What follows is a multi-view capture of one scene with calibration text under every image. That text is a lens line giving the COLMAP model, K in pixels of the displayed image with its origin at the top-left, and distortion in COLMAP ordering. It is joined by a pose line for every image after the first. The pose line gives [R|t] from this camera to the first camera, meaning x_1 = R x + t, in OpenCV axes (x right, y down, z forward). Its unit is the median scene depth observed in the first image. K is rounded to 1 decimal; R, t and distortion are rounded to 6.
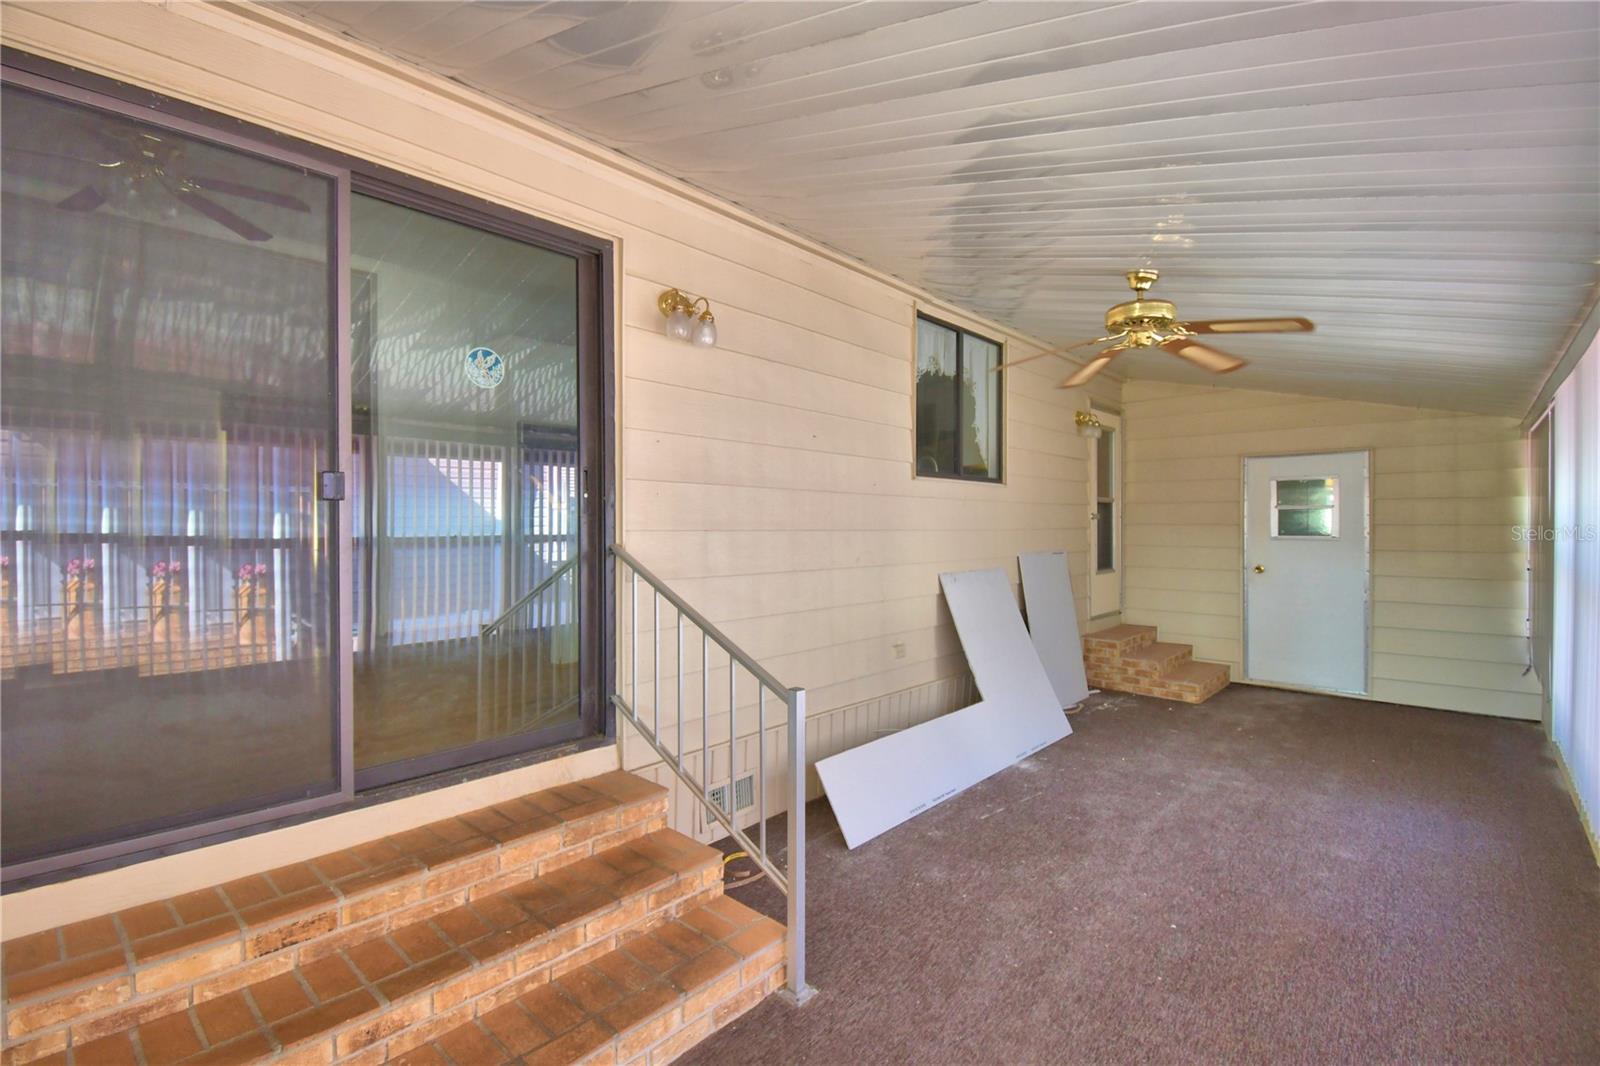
lens RADIAL K [[699.4, 0, 792.4], [0, 699.4, 531.2], [0, 0, 1]] dist [0.022010, -0.027384]
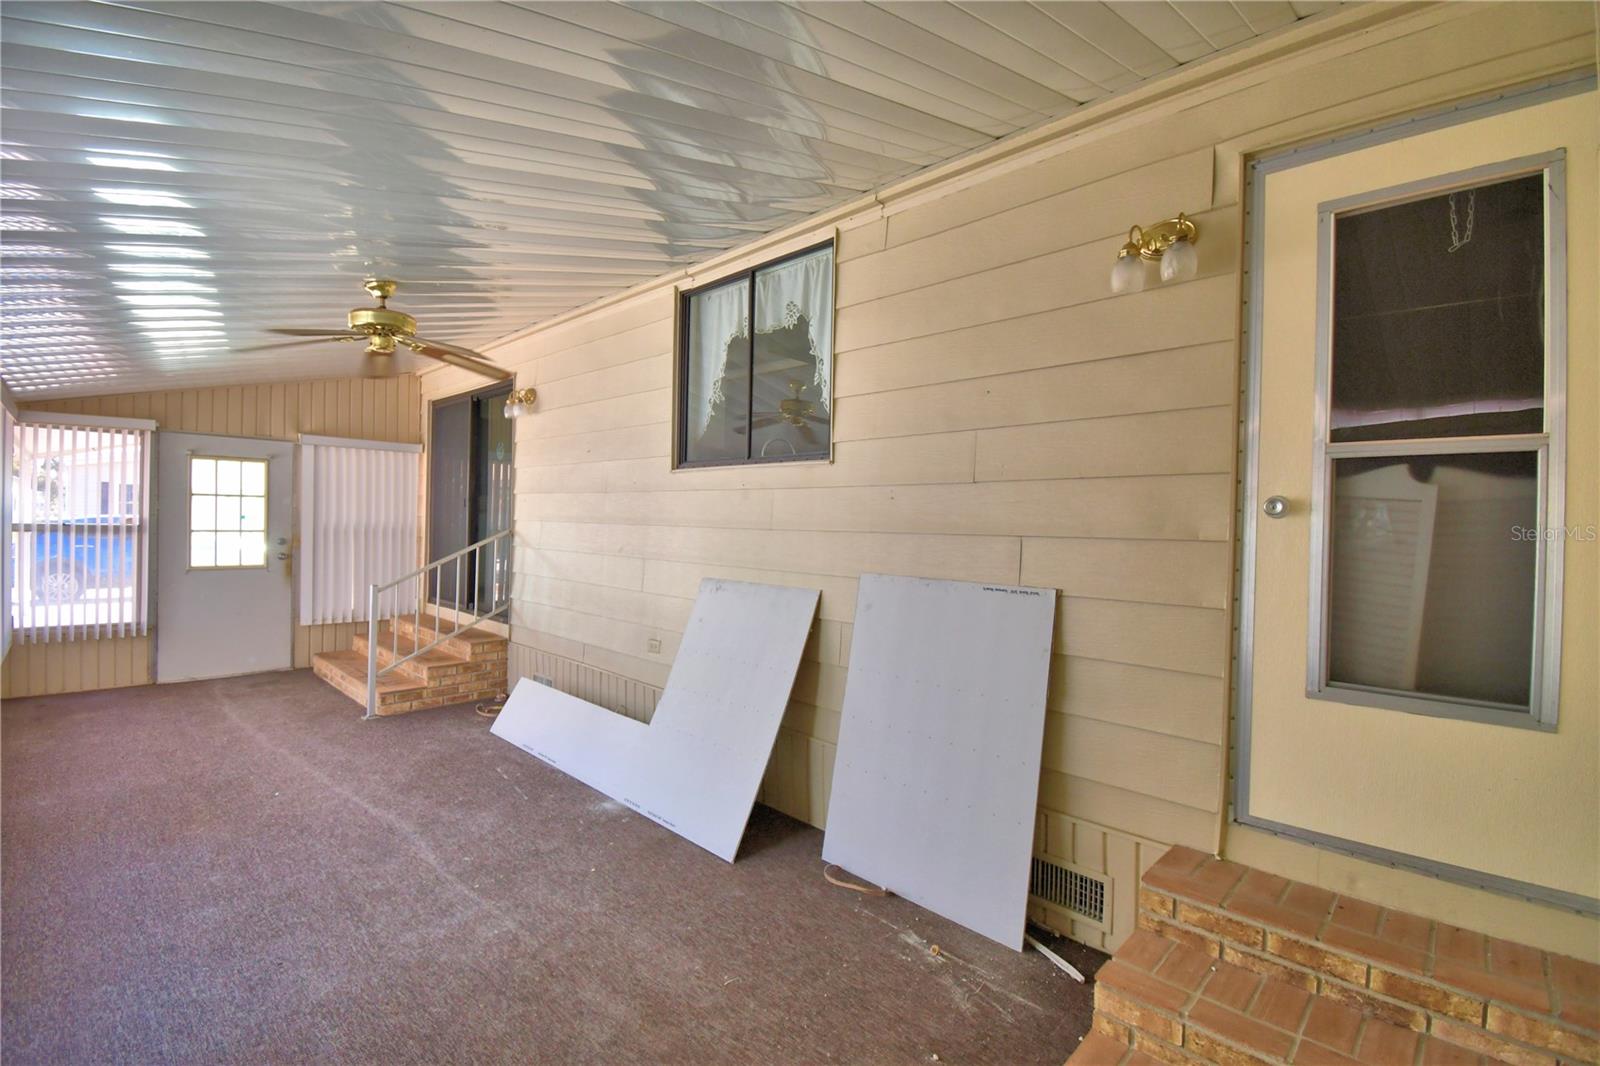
lens RADIAL K [[699.4, 0, 792.4], [0, 699.4, 531.2], [0, 0, 1]] dist [0.022010, -0.027384]
pose [[-0.013548, 0.009186, -0.999866, 1.415674], [-0.033220, 0.999402, 0.009632, -0.006363], [0.999356, 0.033346, -0.013235, 1.493254]]
